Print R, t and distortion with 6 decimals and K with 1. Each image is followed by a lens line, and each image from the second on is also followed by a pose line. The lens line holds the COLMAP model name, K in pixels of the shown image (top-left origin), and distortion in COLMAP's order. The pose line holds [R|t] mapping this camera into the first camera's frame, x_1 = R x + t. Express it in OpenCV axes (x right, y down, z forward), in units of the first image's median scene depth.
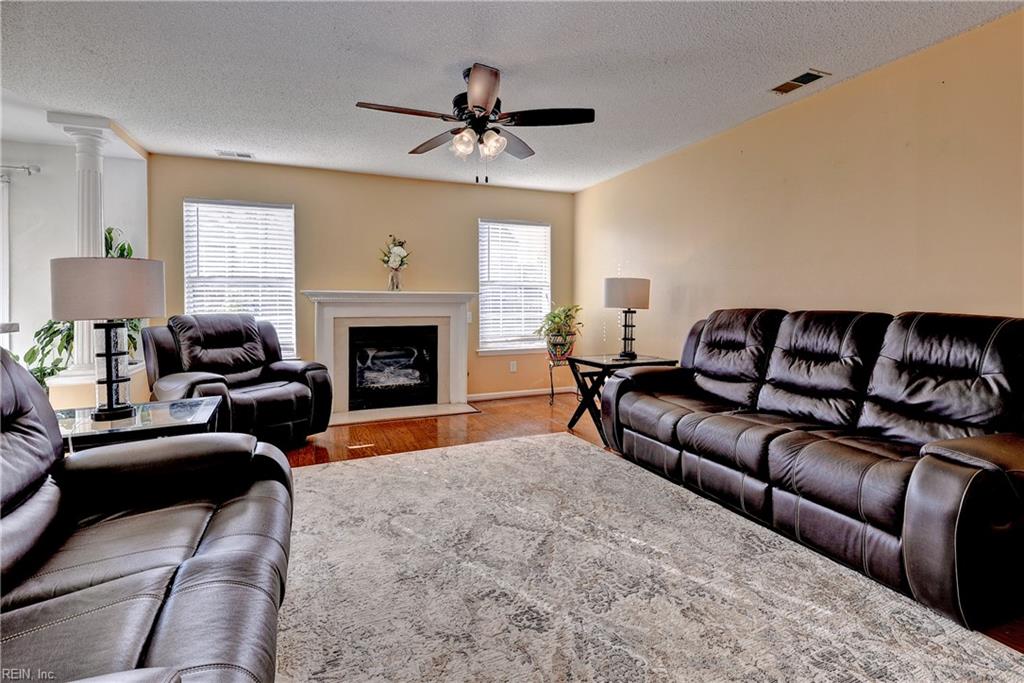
lens RADIAL K [[467.7, 0, 531.0], [0, 467.7, 320.0], [0, 0, 1]] dist [0.001299, 0.000198]
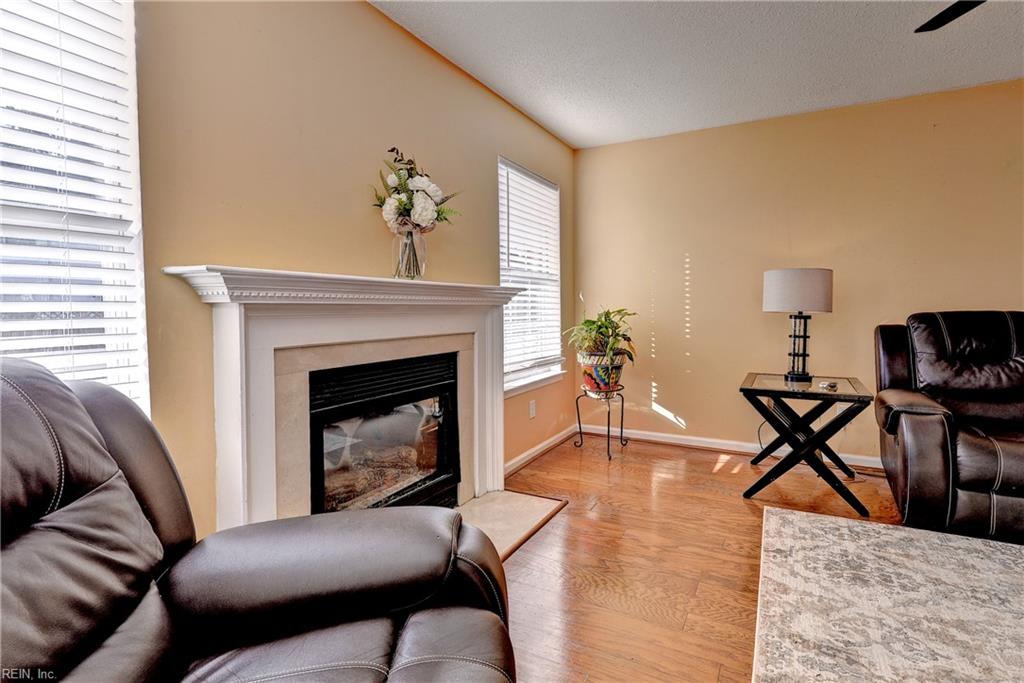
lens RADIAL K [[467.7, 0, 531.0], [0, 467.7, 320.0], [0, 0, 1]] dist [0.001299, 0.000198]
pose [[0.773234, -0.020872, 0.633777, -0.568419], [0.025838, 0.999665, 0.001398, -0.024708], [-0.633594, 0.015295, 0.773514, 0.696627]]
